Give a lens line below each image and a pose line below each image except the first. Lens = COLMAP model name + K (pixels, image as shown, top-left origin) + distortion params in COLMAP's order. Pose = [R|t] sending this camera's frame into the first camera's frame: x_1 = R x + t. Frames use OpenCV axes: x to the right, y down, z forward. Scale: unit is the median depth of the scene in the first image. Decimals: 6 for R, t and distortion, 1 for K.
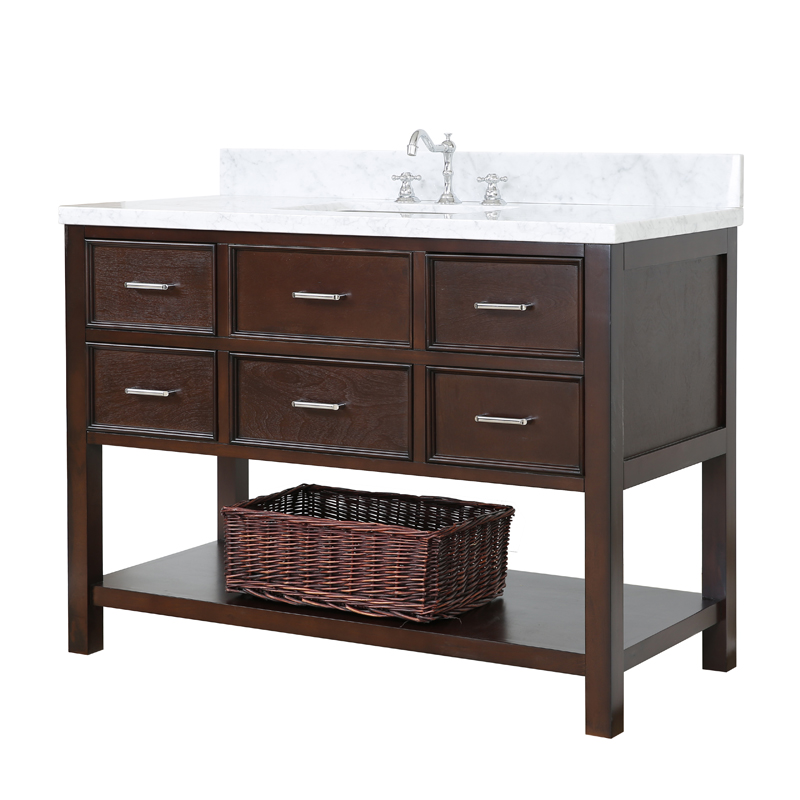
lens RADIAL K [[2375.6, 0, 400.0], [0, 2375.6, 363.7], [0, 0, 1]] dist [0.156284, -0.311914]
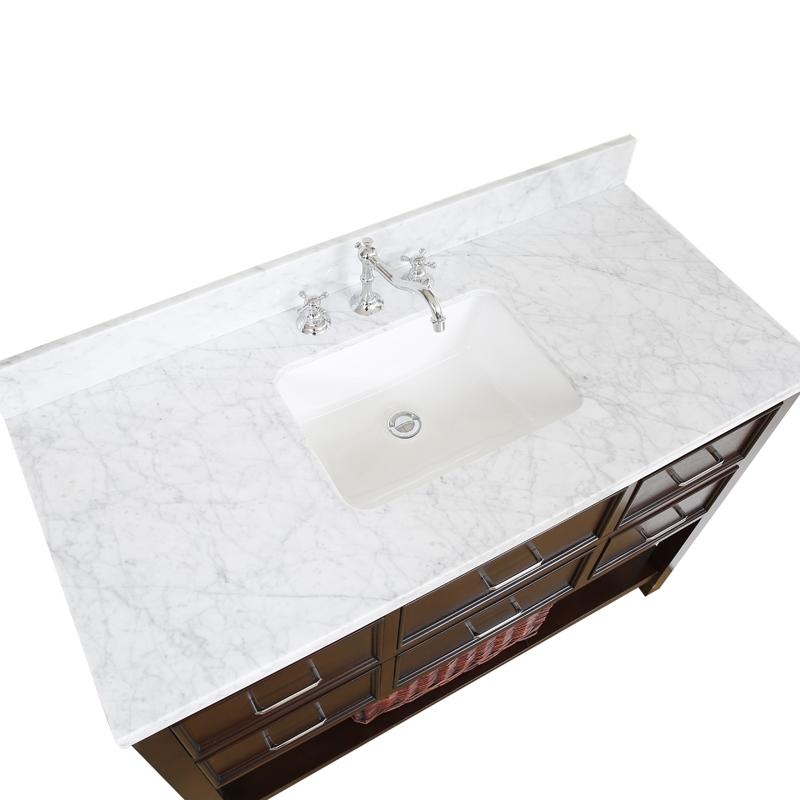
lens RADIAL K [[806.7, 0, 400.0], [0, 806.7, 400.0], [0, 0, 1]] dist [-0.092889, 0.000959]
pose [[0.496893, -0.682029, 0.536595, -0.154396], [0.068201, 0.647109, 0.759341, -0.270640], [-0.865128, -0.340715, 0.368059, 0.917101]]
